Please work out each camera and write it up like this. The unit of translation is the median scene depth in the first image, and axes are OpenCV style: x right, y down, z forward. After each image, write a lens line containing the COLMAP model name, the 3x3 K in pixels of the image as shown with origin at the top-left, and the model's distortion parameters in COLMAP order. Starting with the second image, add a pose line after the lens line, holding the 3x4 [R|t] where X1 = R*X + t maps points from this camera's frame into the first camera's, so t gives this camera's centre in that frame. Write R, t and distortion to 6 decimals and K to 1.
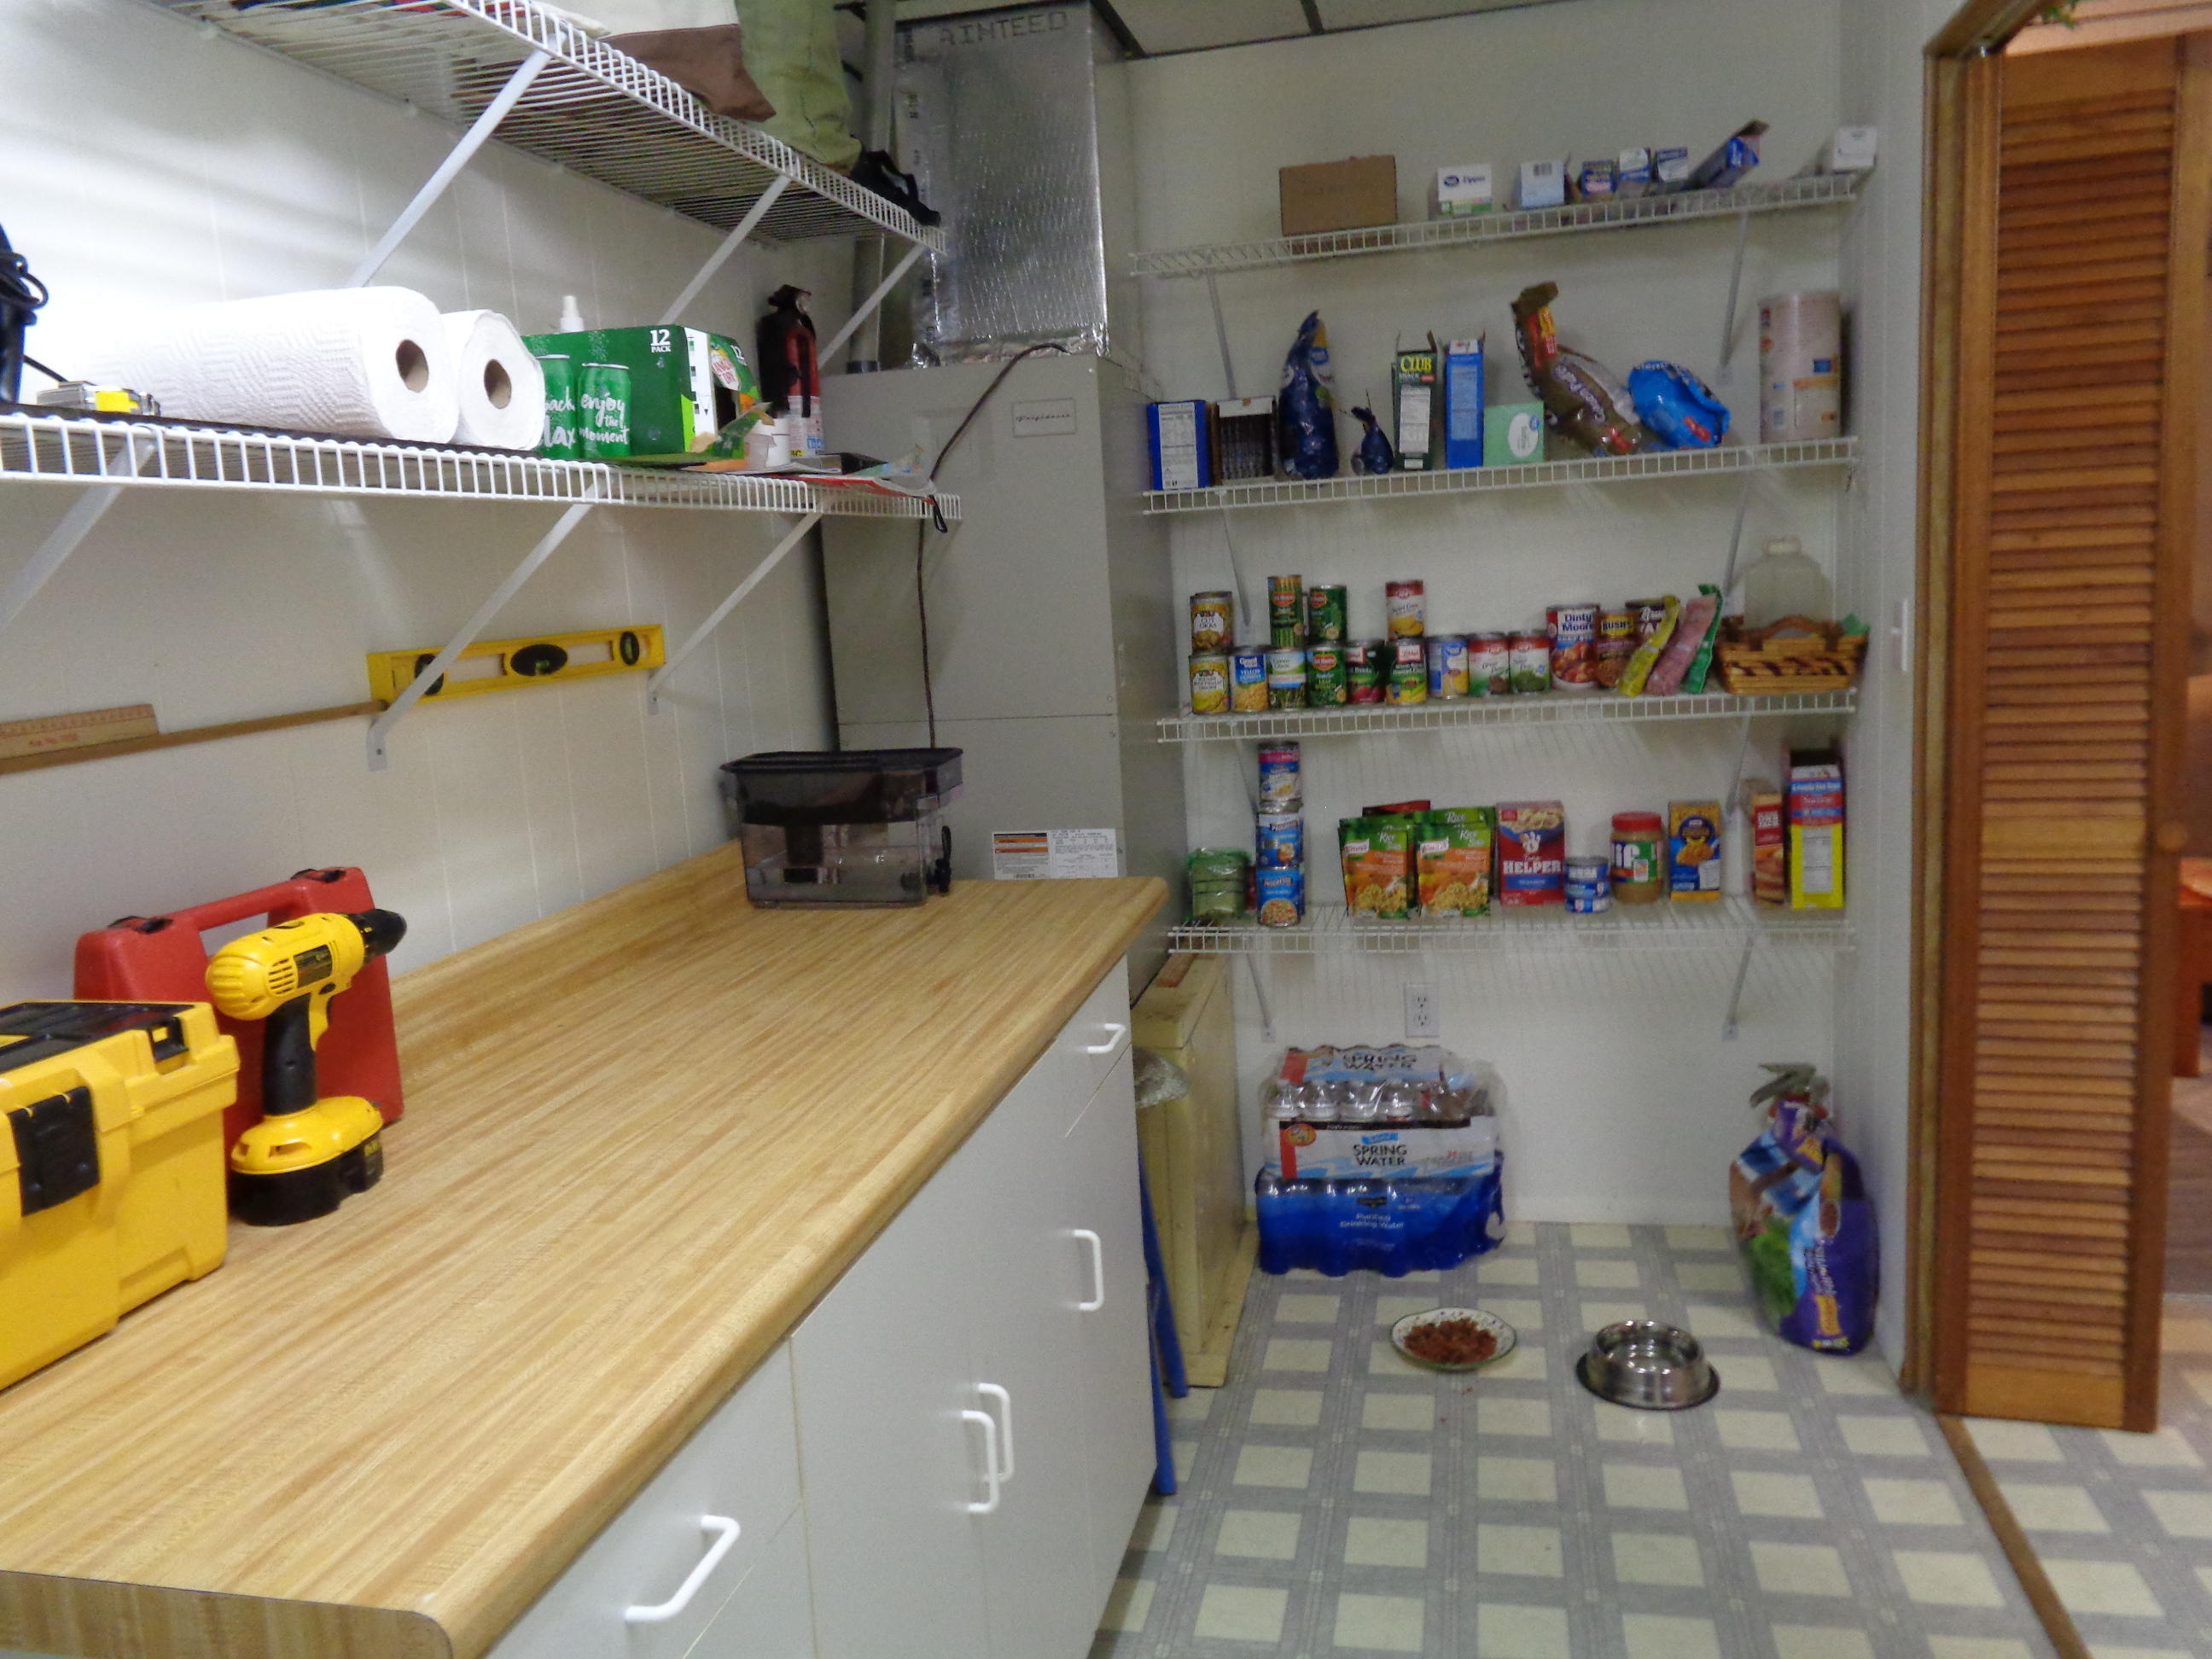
lens RADIAL K [[1663.3, 0, 1102.3], [0, 1663.3, 825.4], [0, 0, 1]] dist [-0.003322, 0.011400]
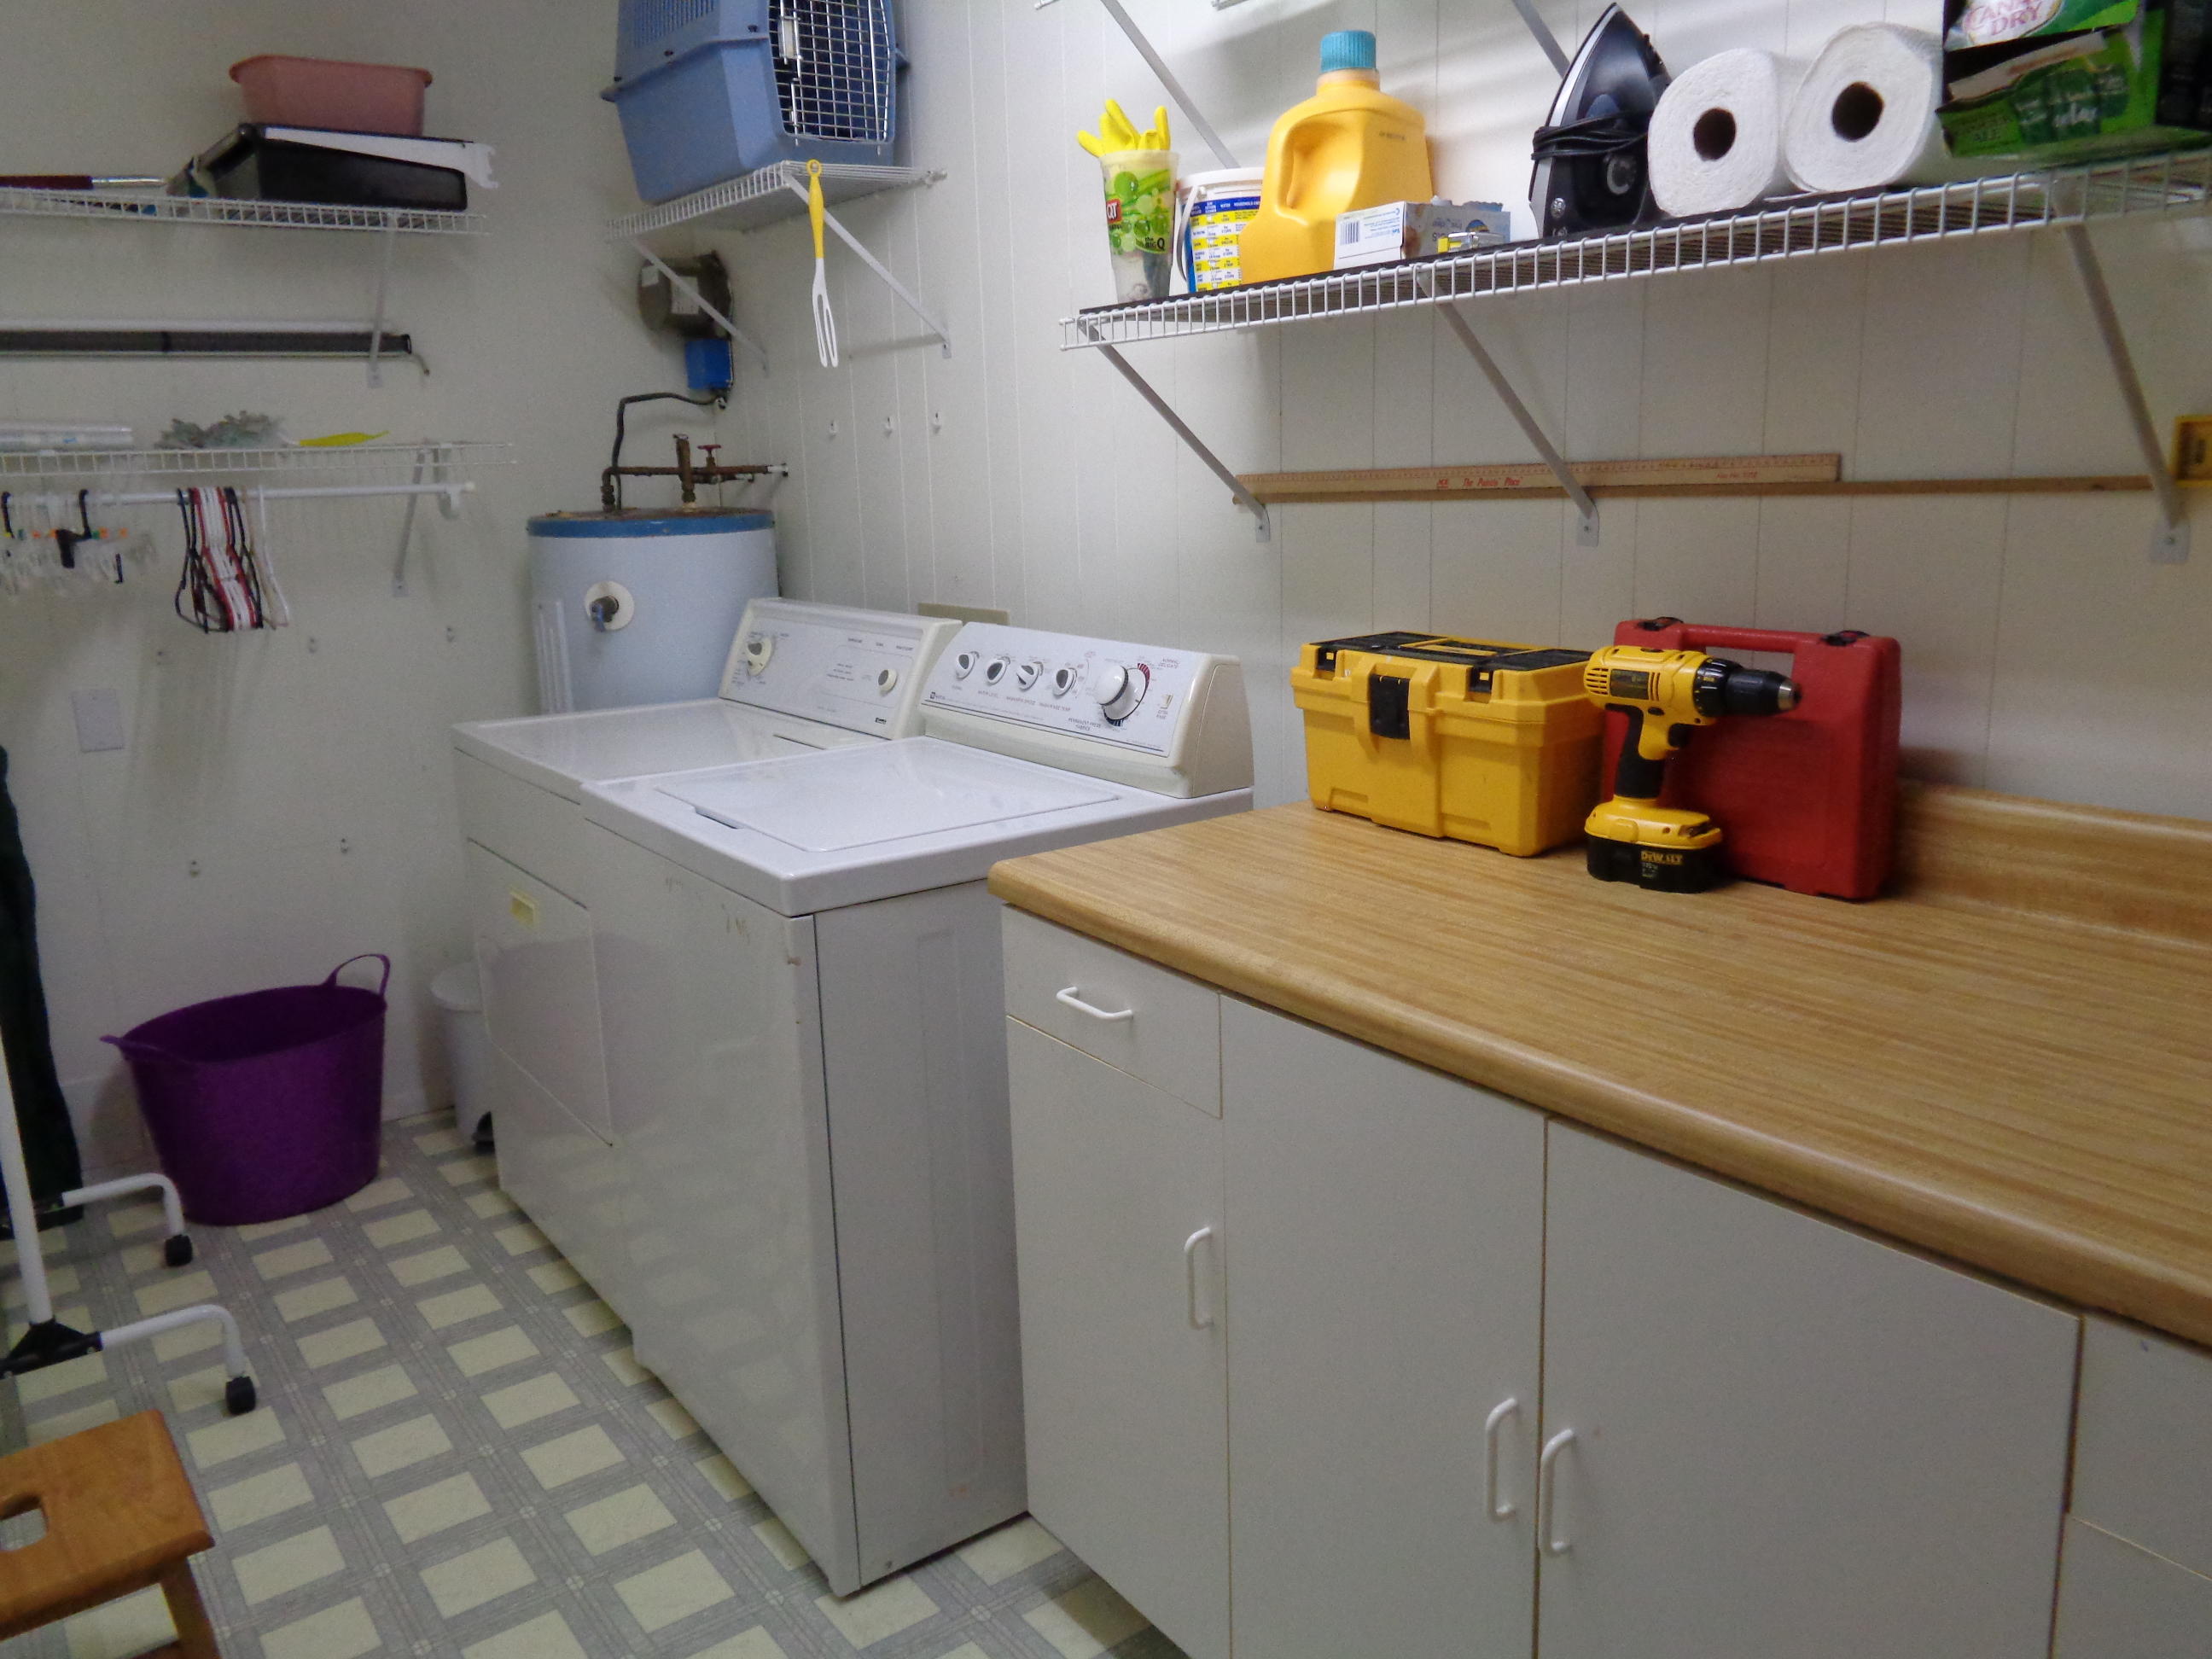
lens RADIAL K [[1663.3, 0, 1104.7], [0, 1663.3, 834.9], [0, 0, 1]] dist [-0.003322, 0.011400]
pose [[-0.653197, 0.248071, -0.715398, 0.593964], [-0.043400, 0.930990, 0.362456, -0.209687], [0.755943, 0.267804, -0.597353, 1.307850]]
